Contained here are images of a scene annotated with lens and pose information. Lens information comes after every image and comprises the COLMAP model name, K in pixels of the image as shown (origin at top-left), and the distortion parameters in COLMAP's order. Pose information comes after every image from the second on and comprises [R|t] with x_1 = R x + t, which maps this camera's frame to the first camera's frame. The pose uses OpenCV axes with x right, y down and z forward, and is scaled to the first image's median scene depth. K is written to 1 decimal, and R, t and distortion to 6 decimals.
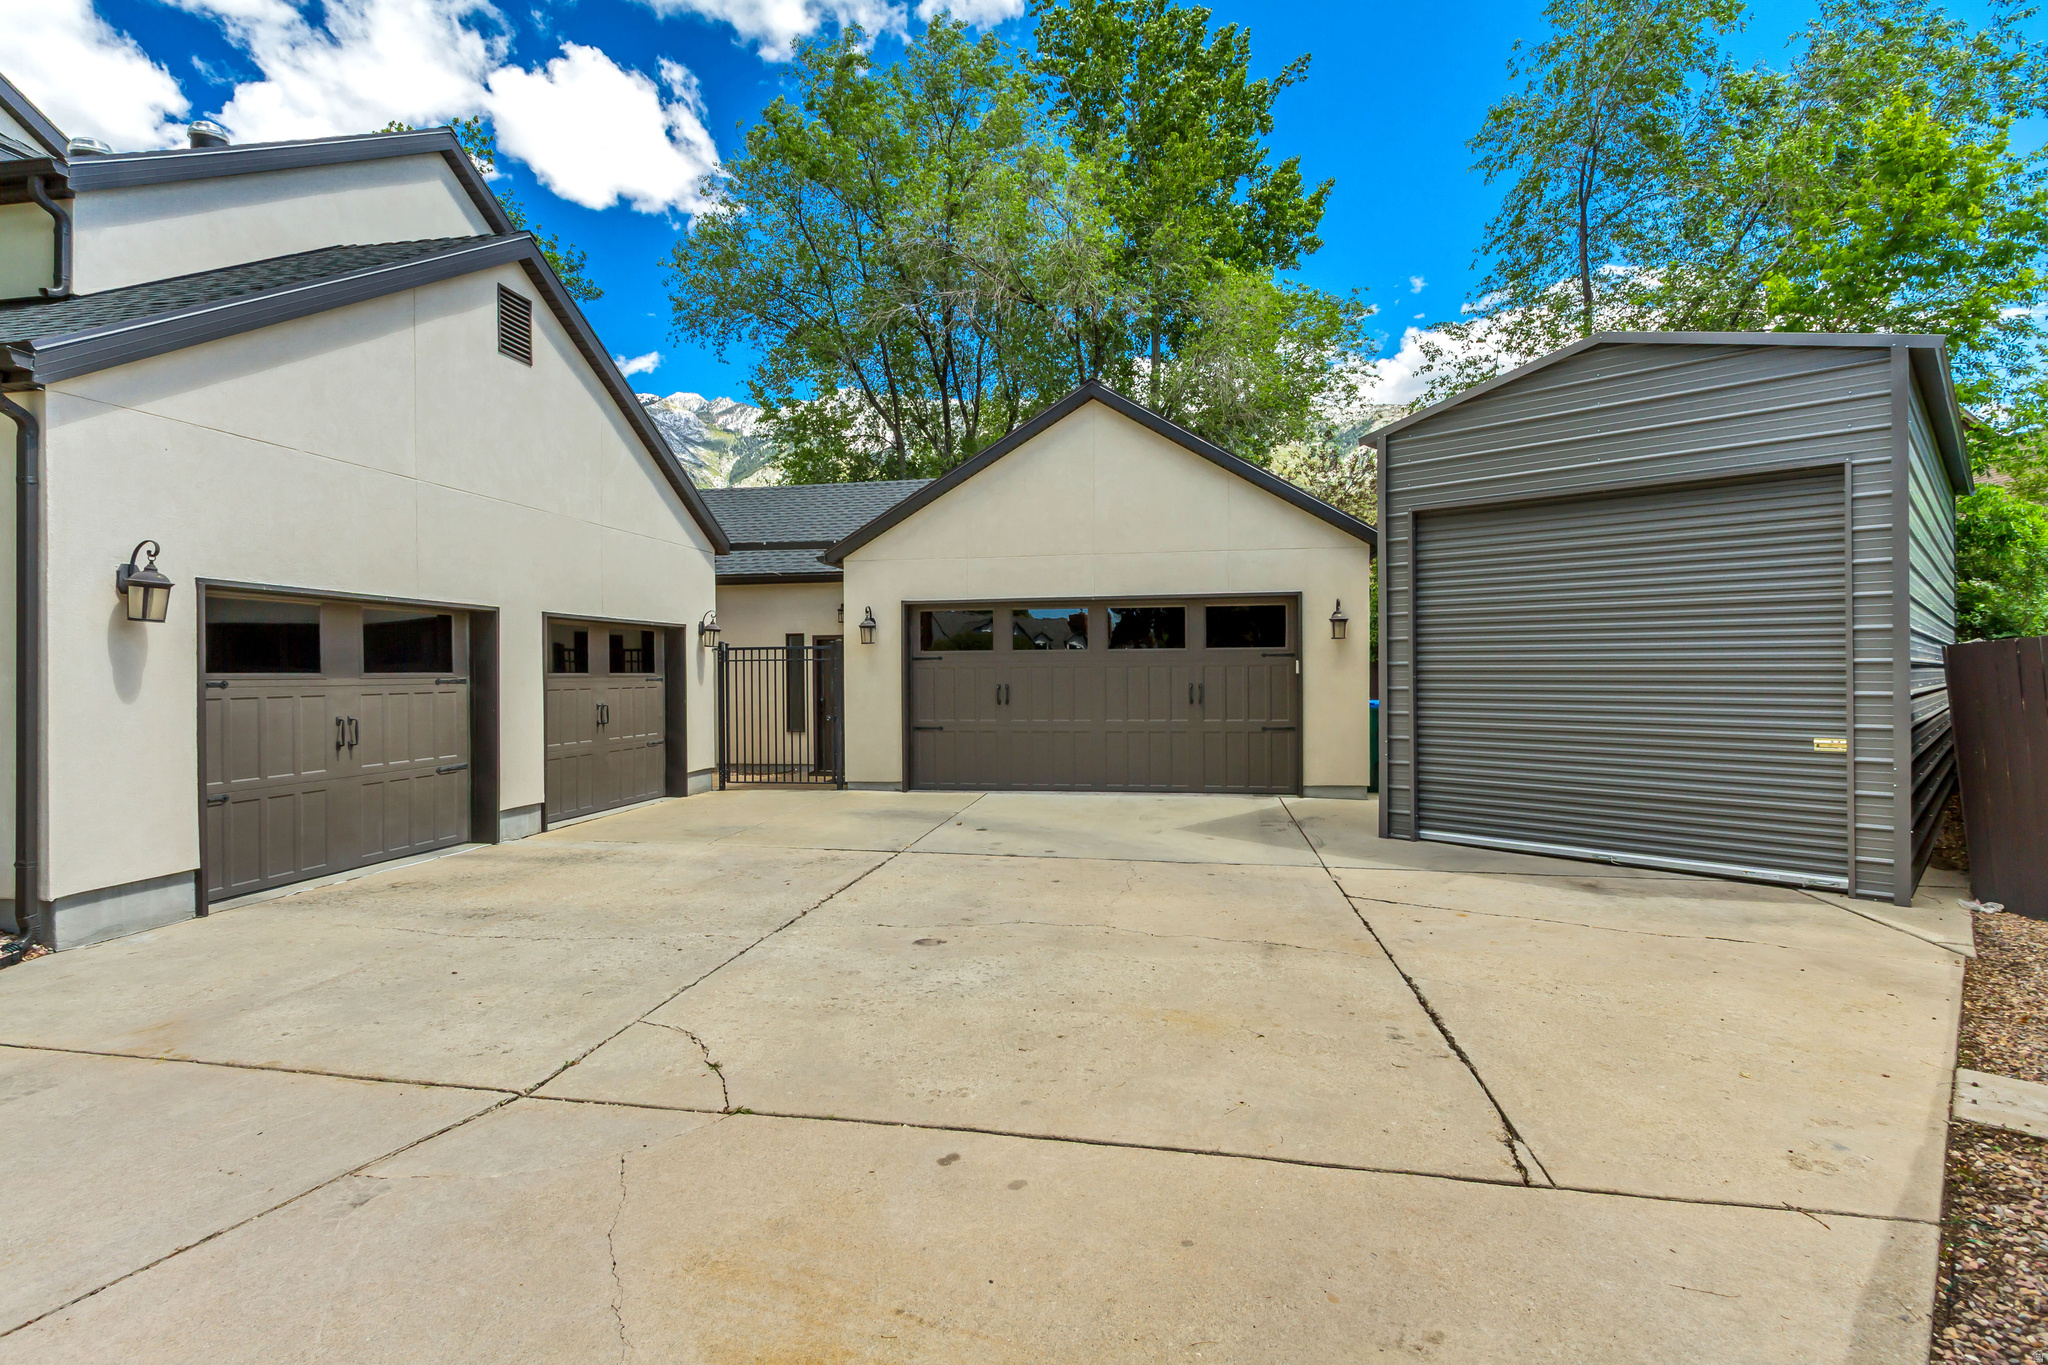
lens RADIAL K [[956.9, 0, 971.0], [0, 956.9, 675.7], [0, 0, 1]] dist [-0.001120, 0.000087]
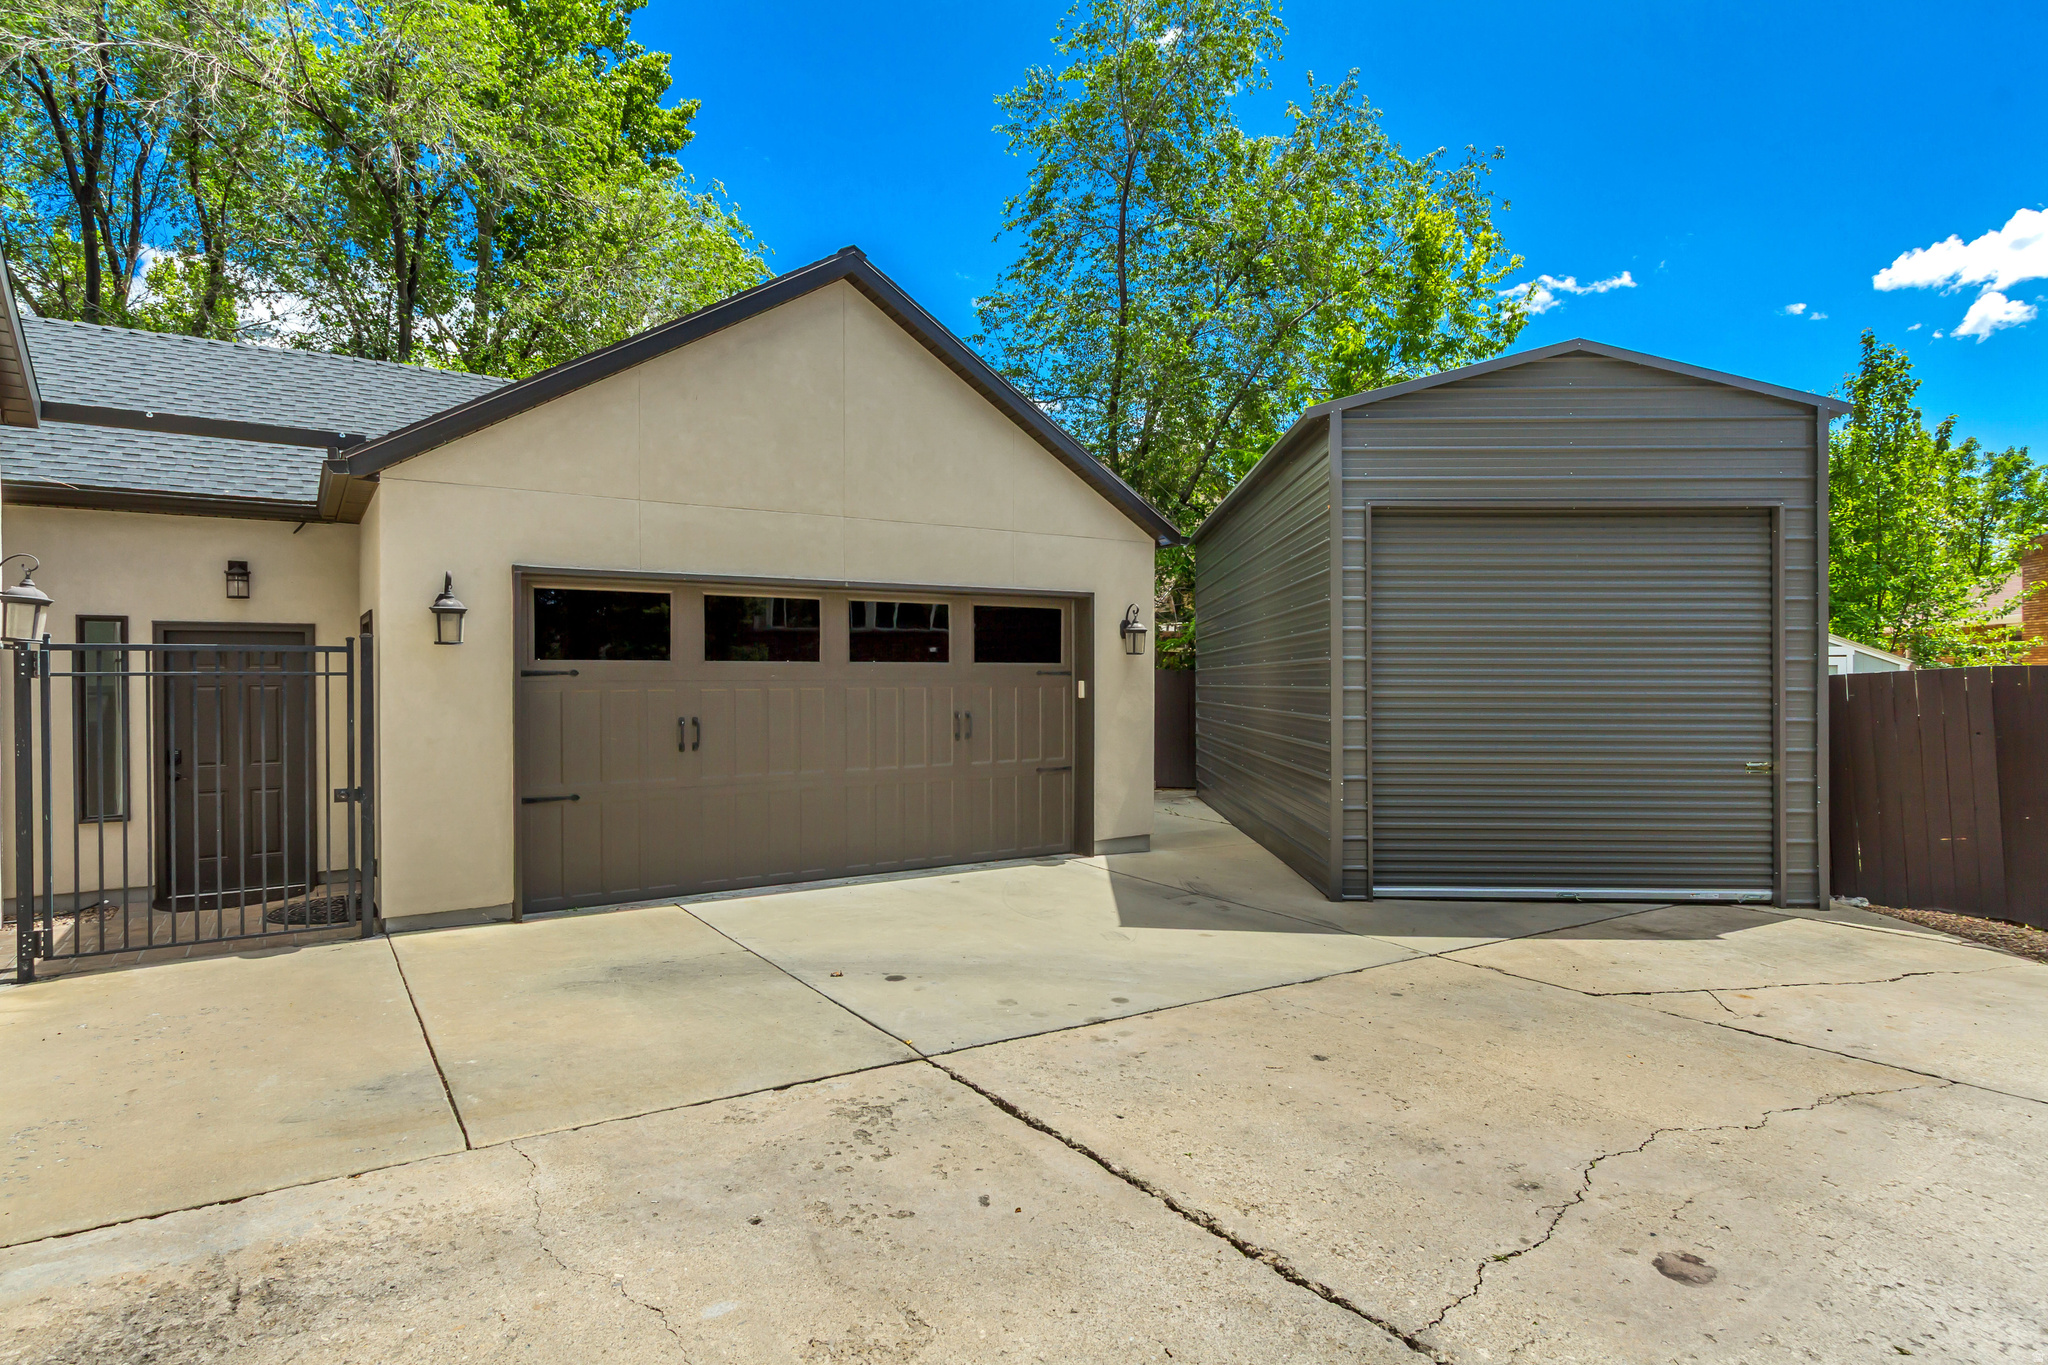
lens RADIAL K [[1111.9, 0, 995.3], [0, 1111.9, 683.3], [0, 0, 1]] dist [0.015451, -0.000738]
pose [[0.717464, 0.000499, 0.696595, -0.321580], [0.001485, 0.999996, -0.002246, -0.011227], [-0.696594, 0.002646, 0.717461, 0.377354]]
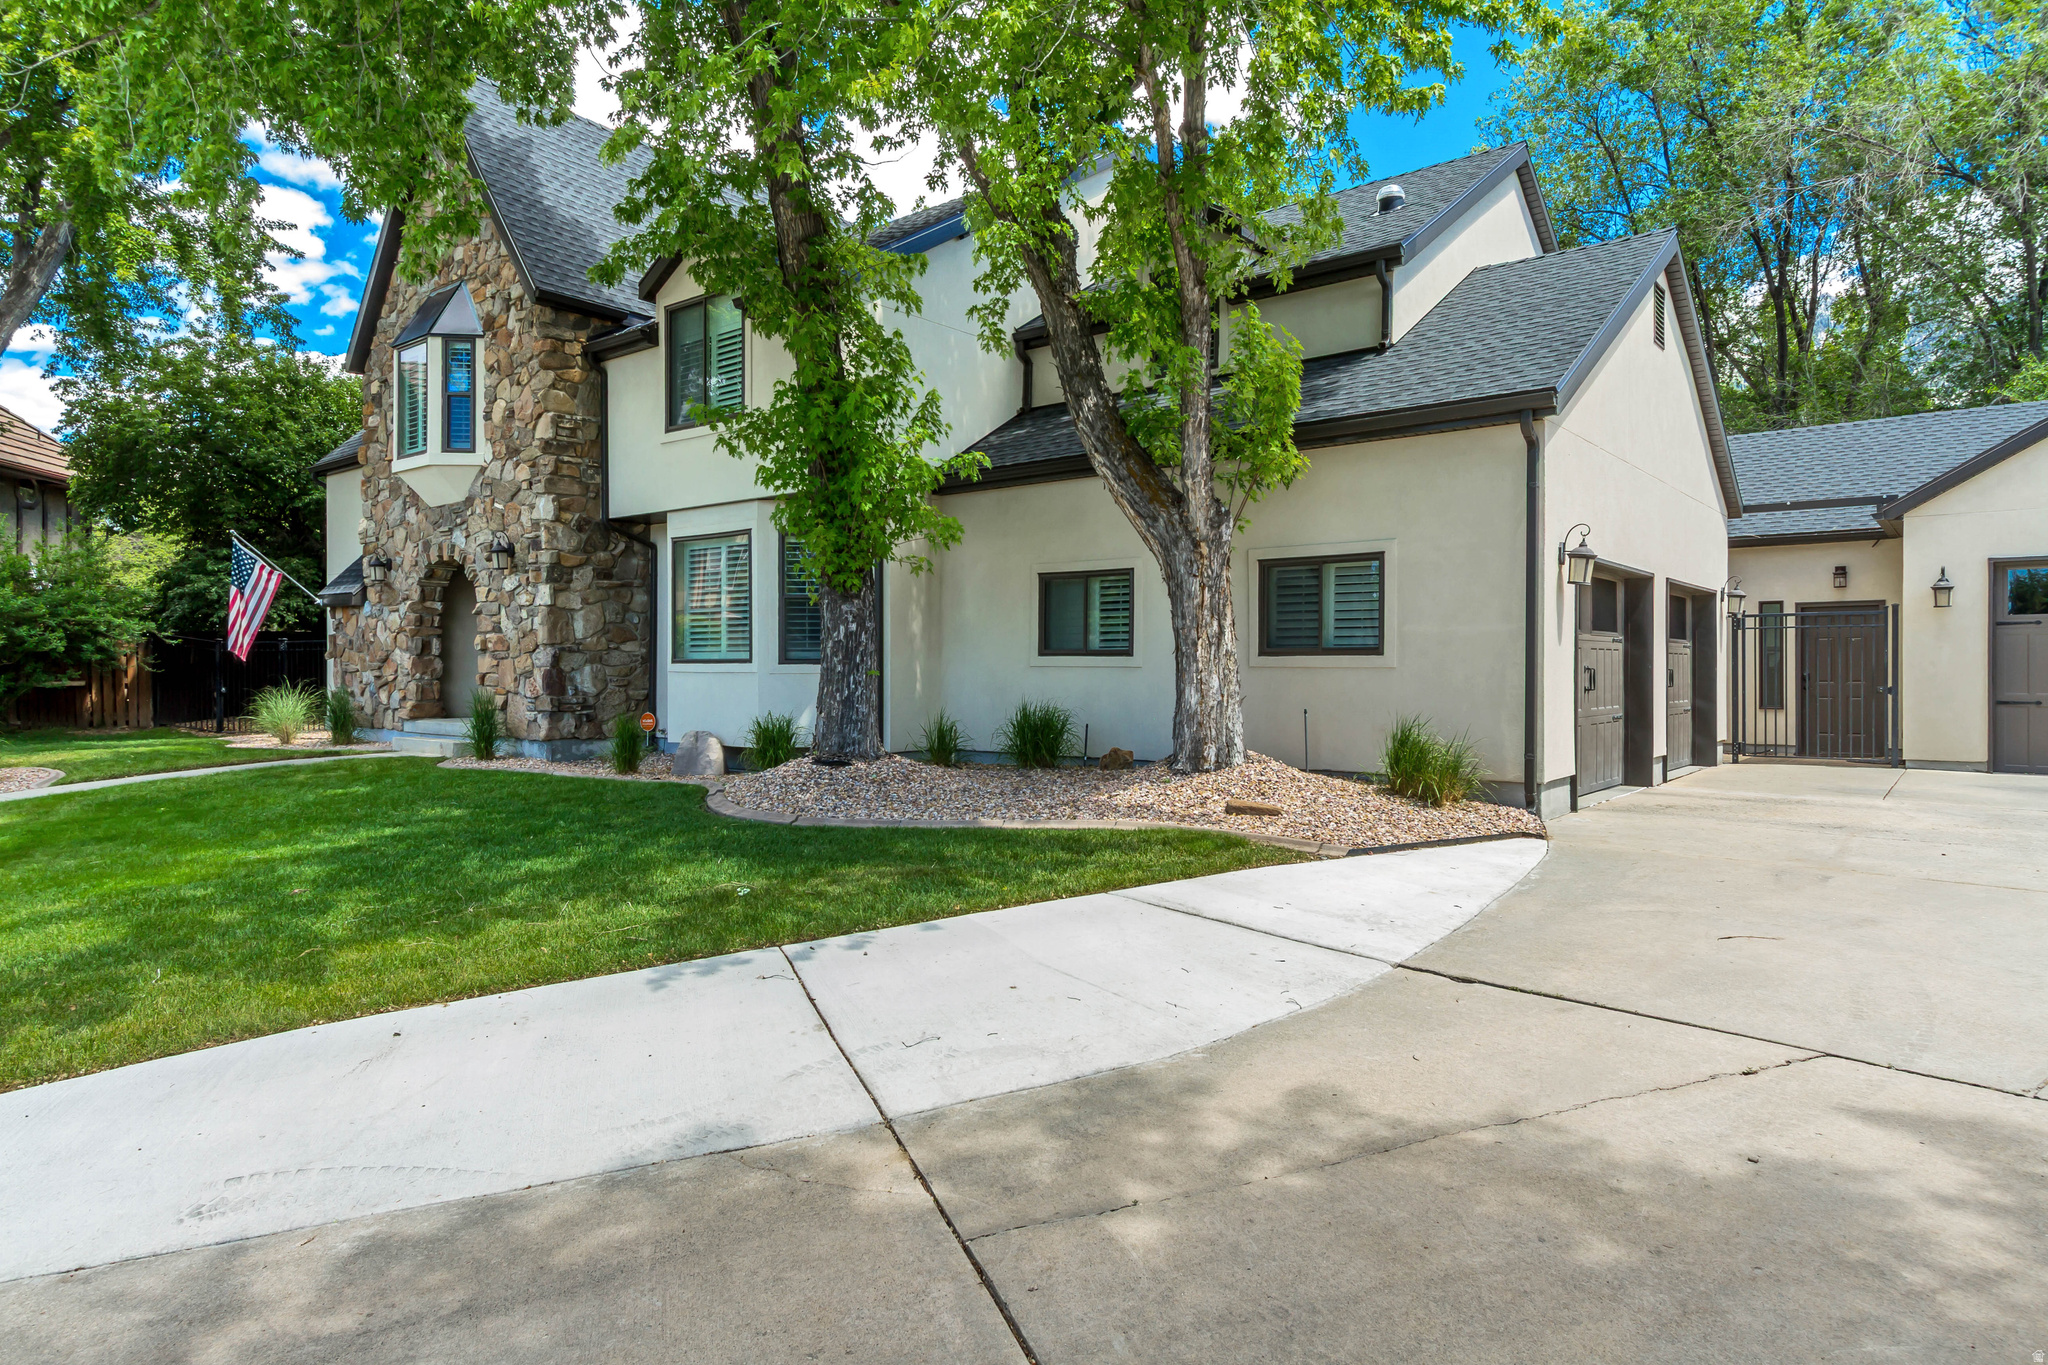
lens RADIAL K [[1202.2, 0, 1027.0], [0, 1202.2, 673.3], [0, 0, 1]] dist [-0.006890, -0.001831]
pose [[0.890181, 0.011645, -0.455457, -0.371574], [-0.009276, 0.999929, 0.007435, 0.029506], [0.455512, -0.002394, 0.890227, -0.412412]]
